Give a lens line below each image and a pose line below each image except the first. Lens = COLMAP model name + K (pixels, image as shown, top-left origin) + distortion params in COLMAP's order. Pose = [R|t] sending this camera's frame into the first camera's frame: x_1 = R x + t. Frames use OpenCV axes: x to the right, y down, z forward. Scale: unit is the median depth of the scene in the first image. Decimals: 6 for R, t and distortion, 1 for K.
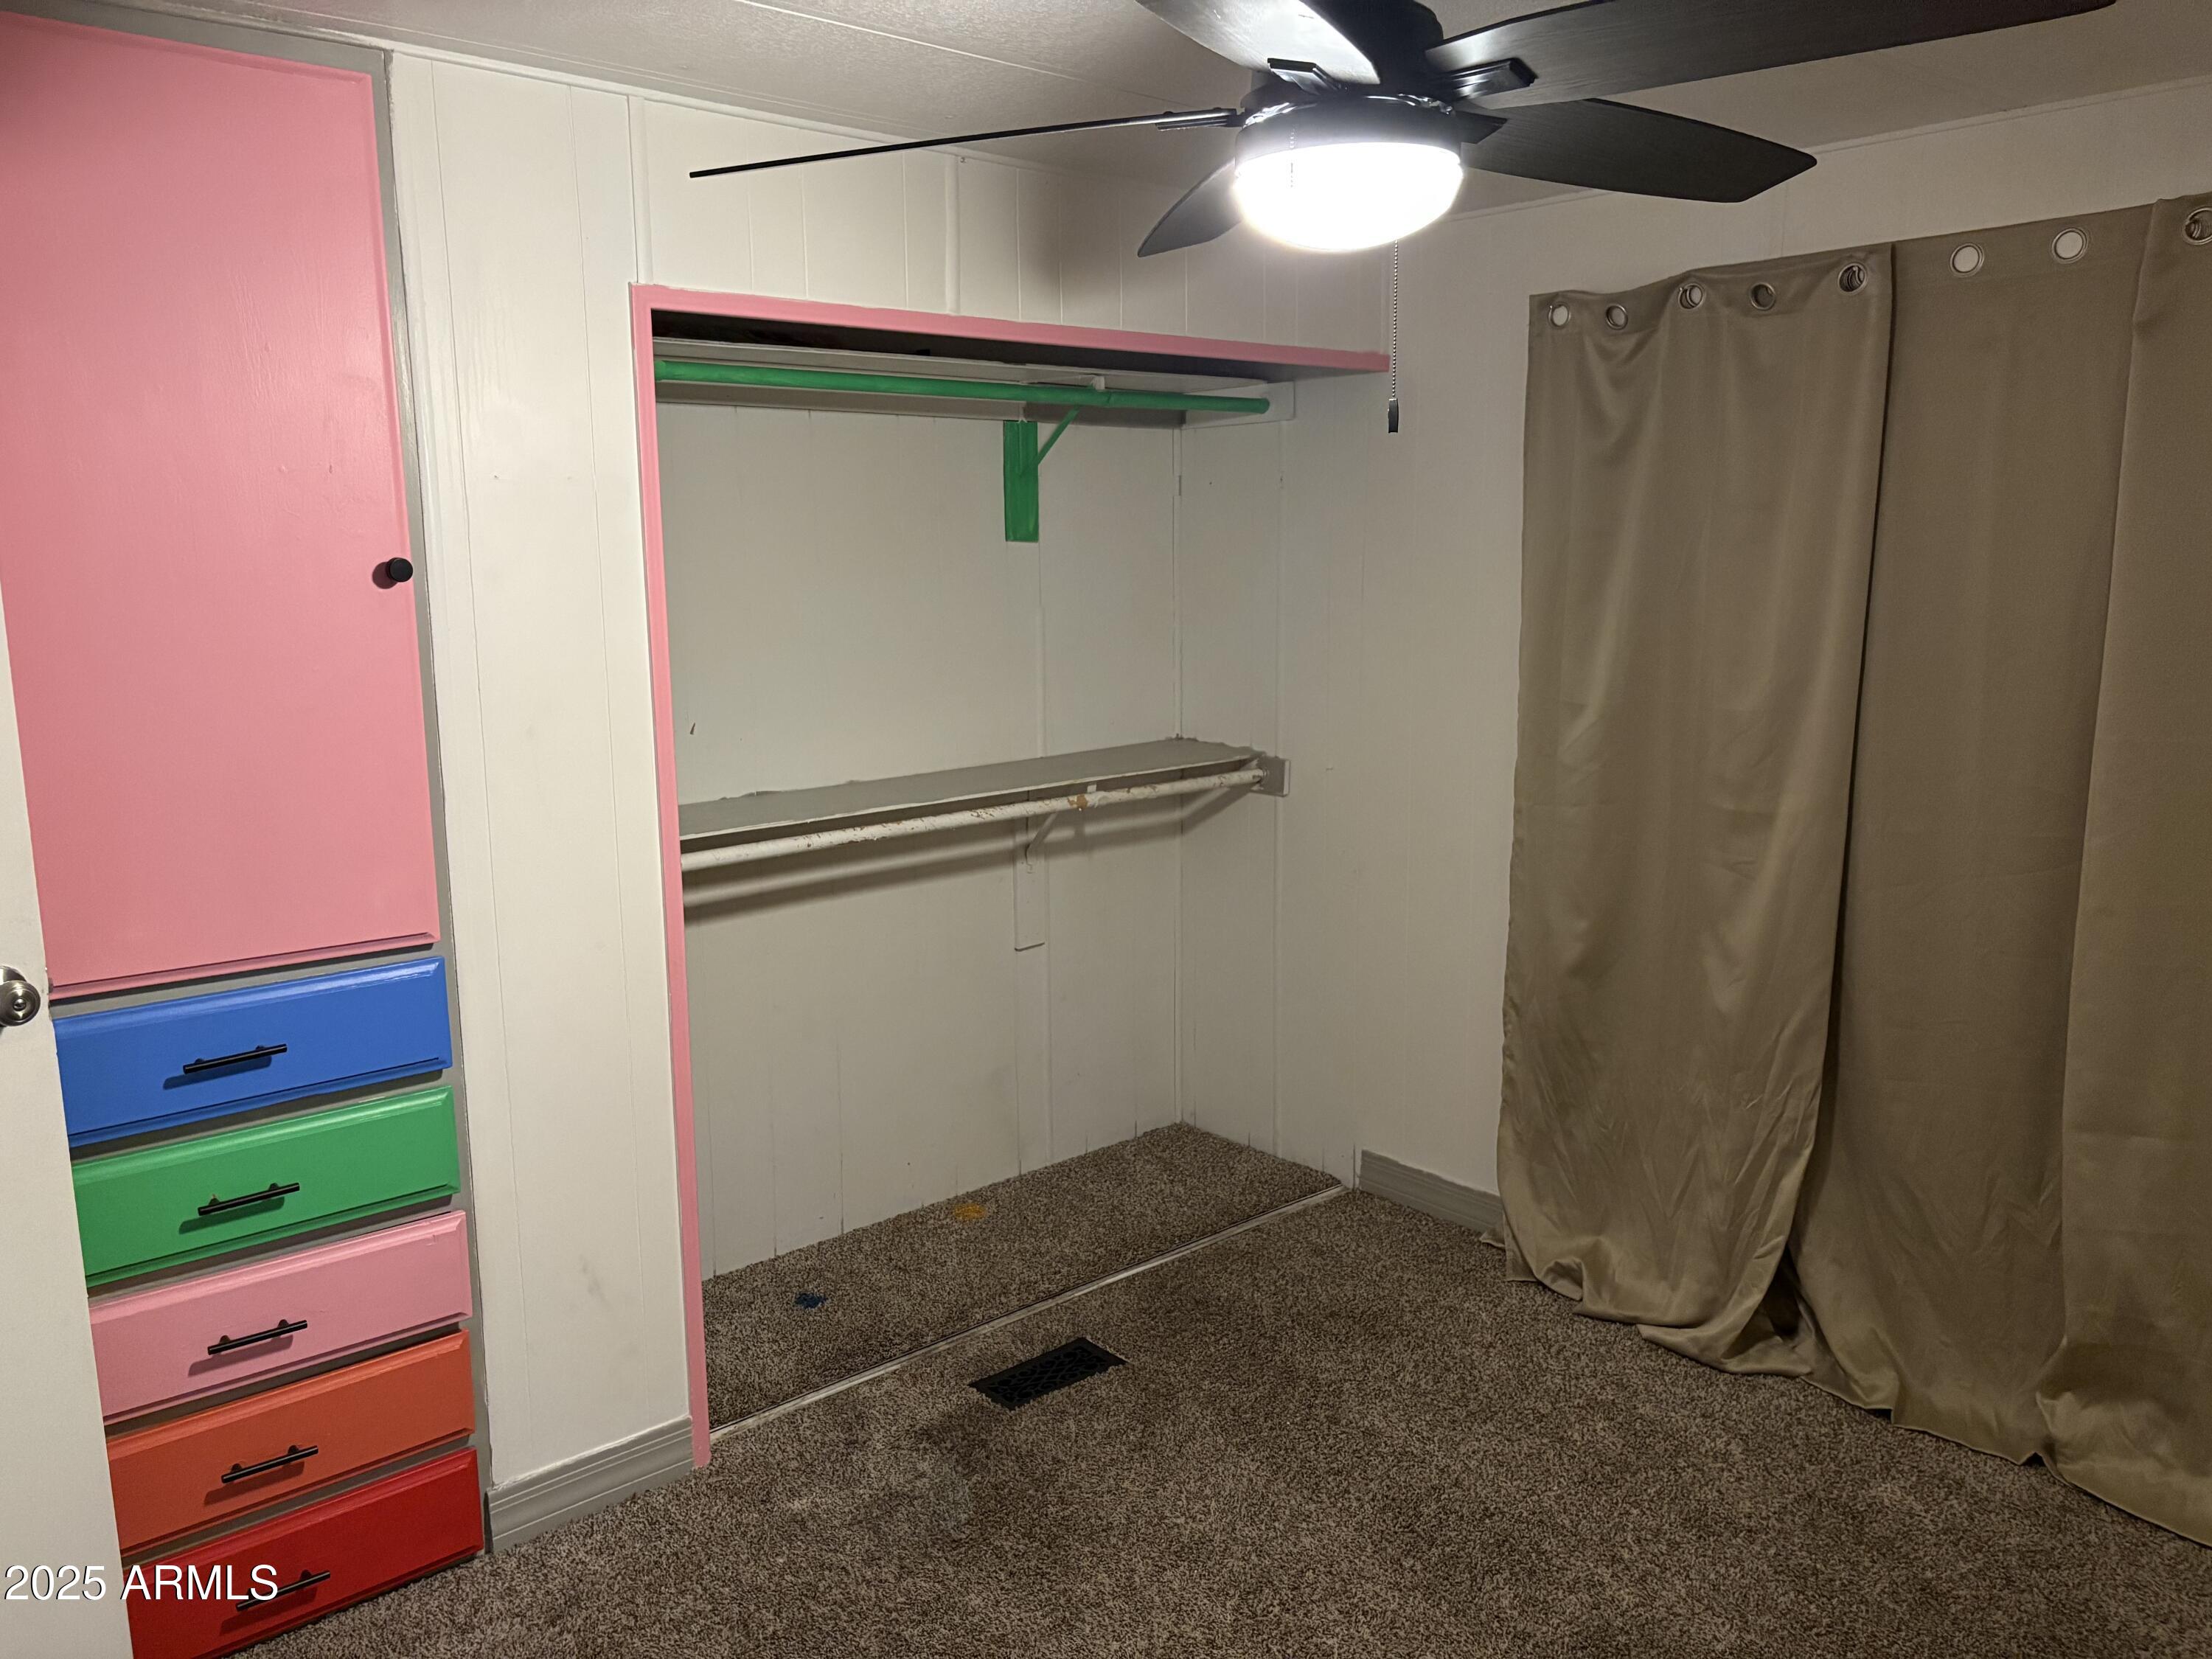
lens RADIAL K [[1673.7, 0, 1106.1], [0, 1673.7, 826.2], [0, 0, 1]] dist [0.016888, -0.009689]
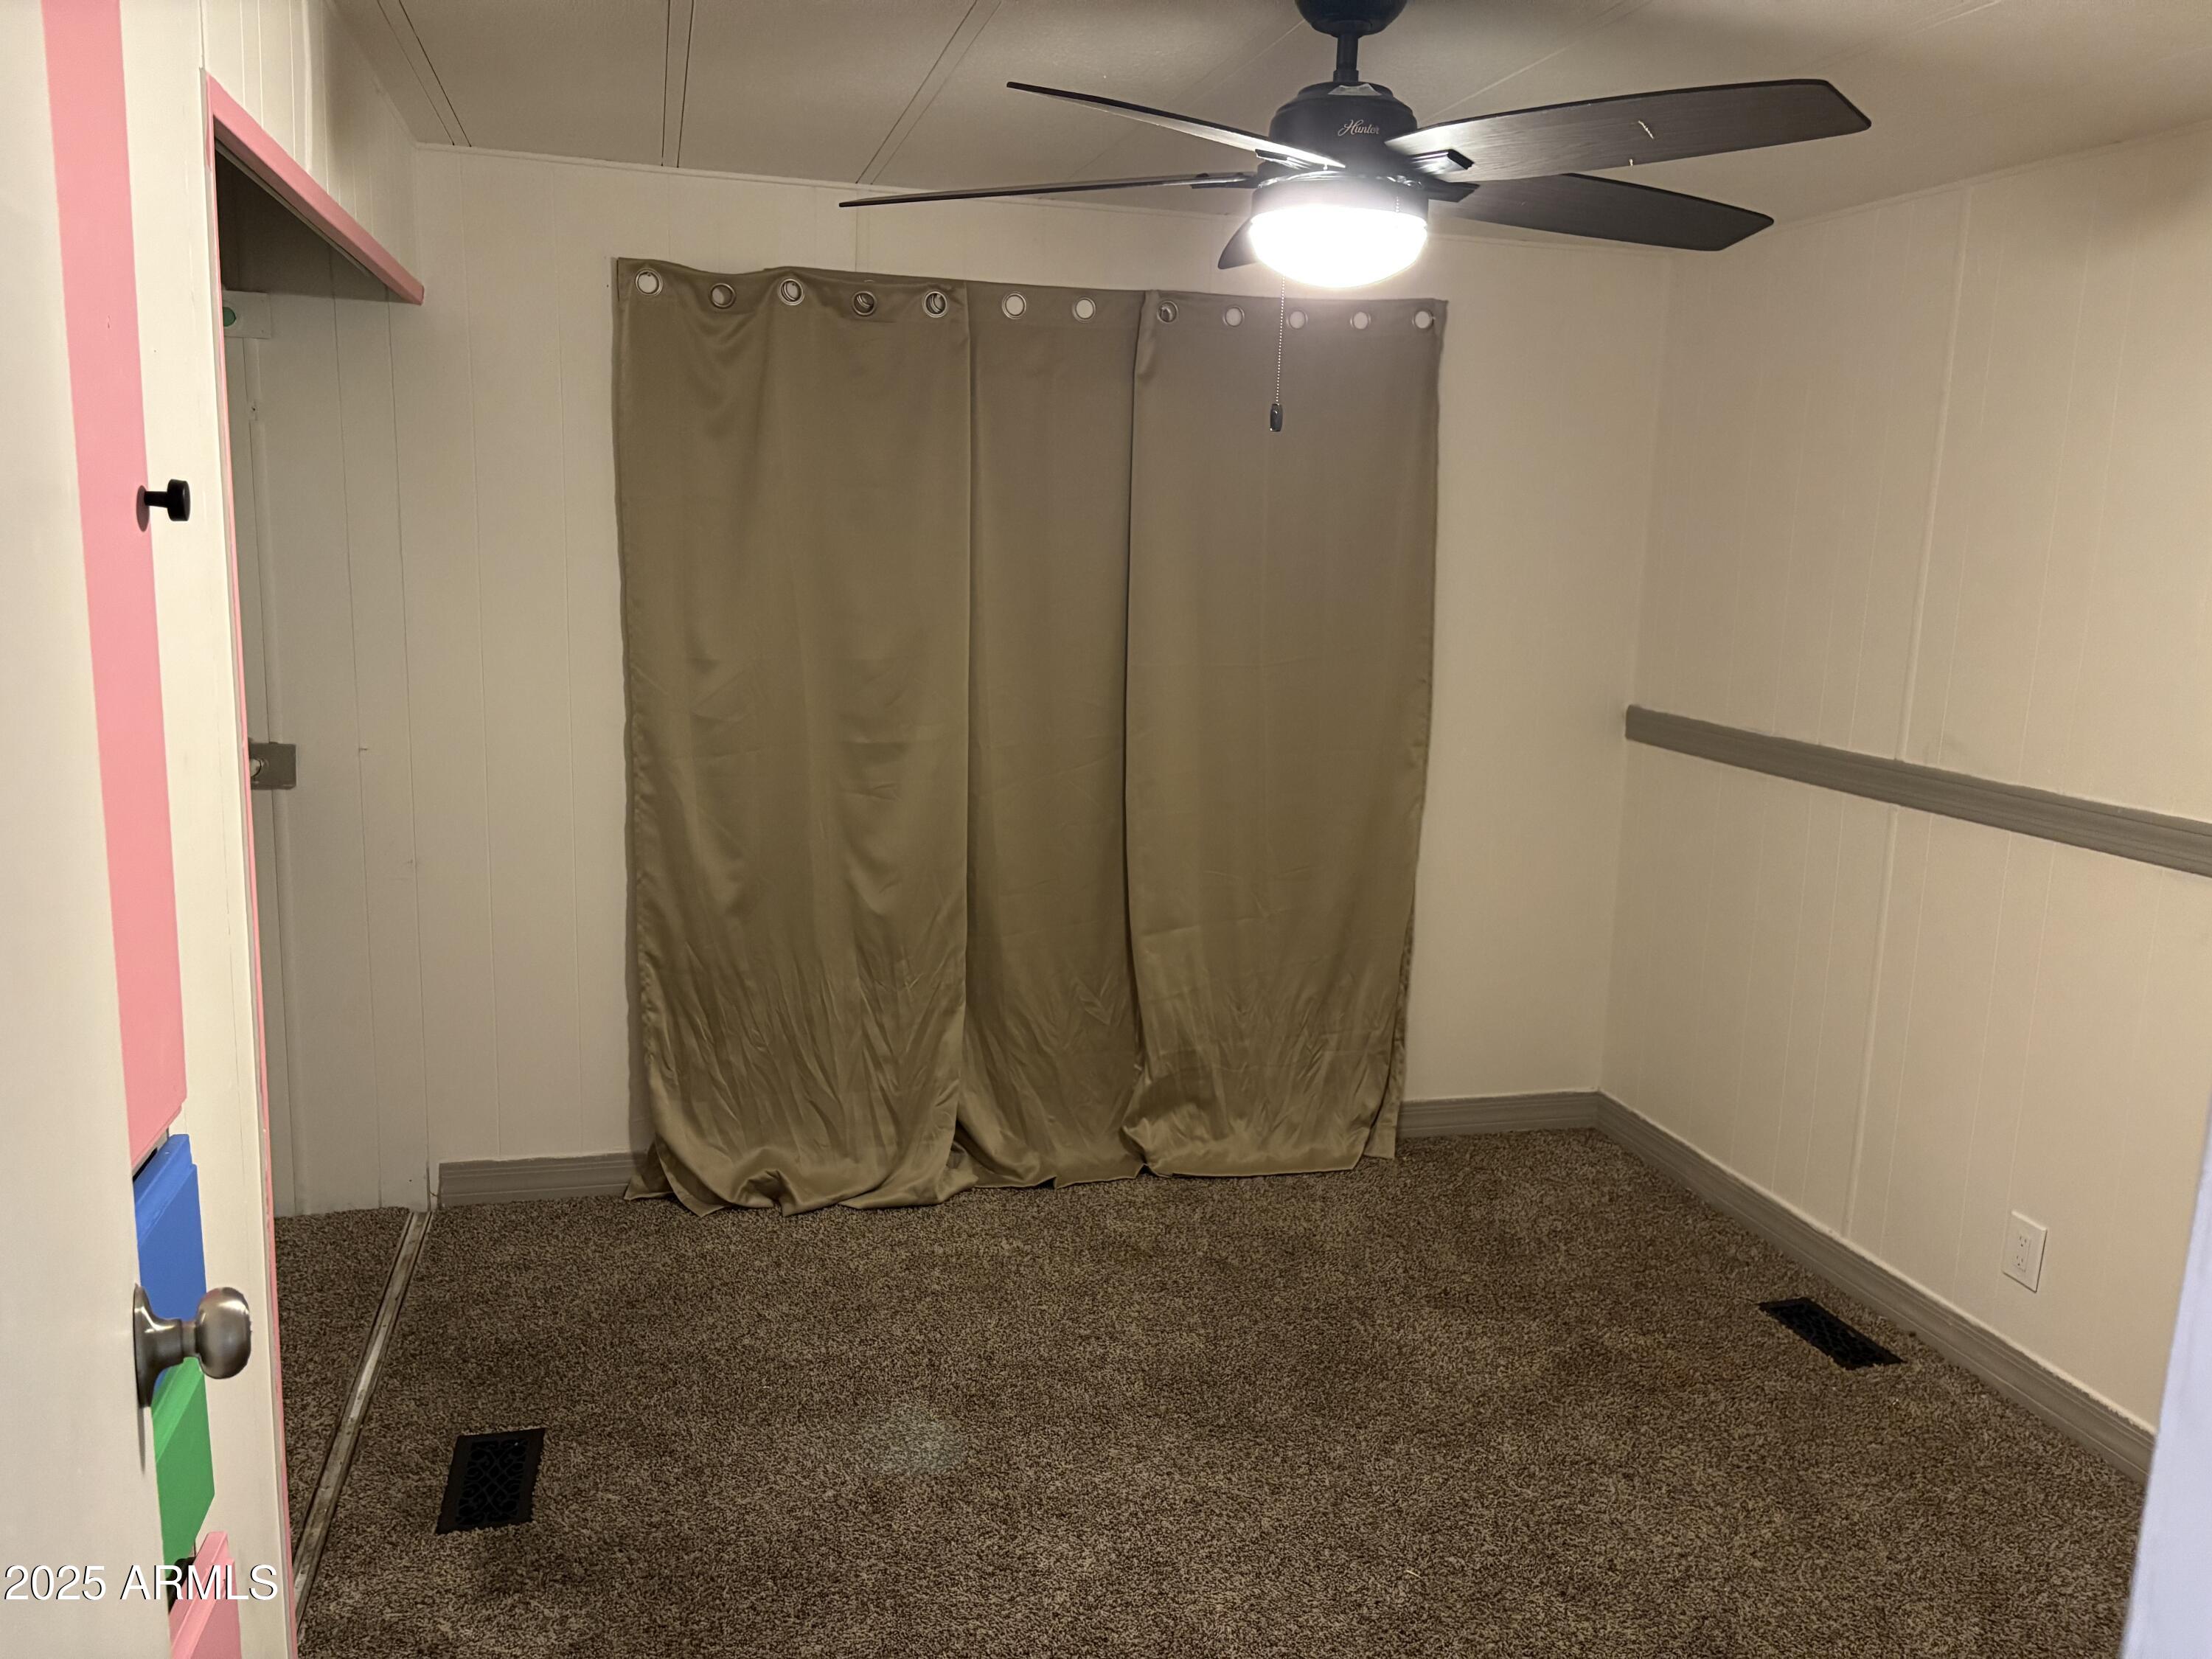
lens RADIAL K [[1673.7, 0, 1105.2], [0, 1673.7, 832.2], [0, 0, 1]] dist [0.016888, -0.009689]
pose [[0.446511, -0.137860, 0.884094, -0.582755], [0.112388, 0.988876, 0.097437, -0.042215], [-0.887692, 0.055855, 0.457038, 0.312338]]
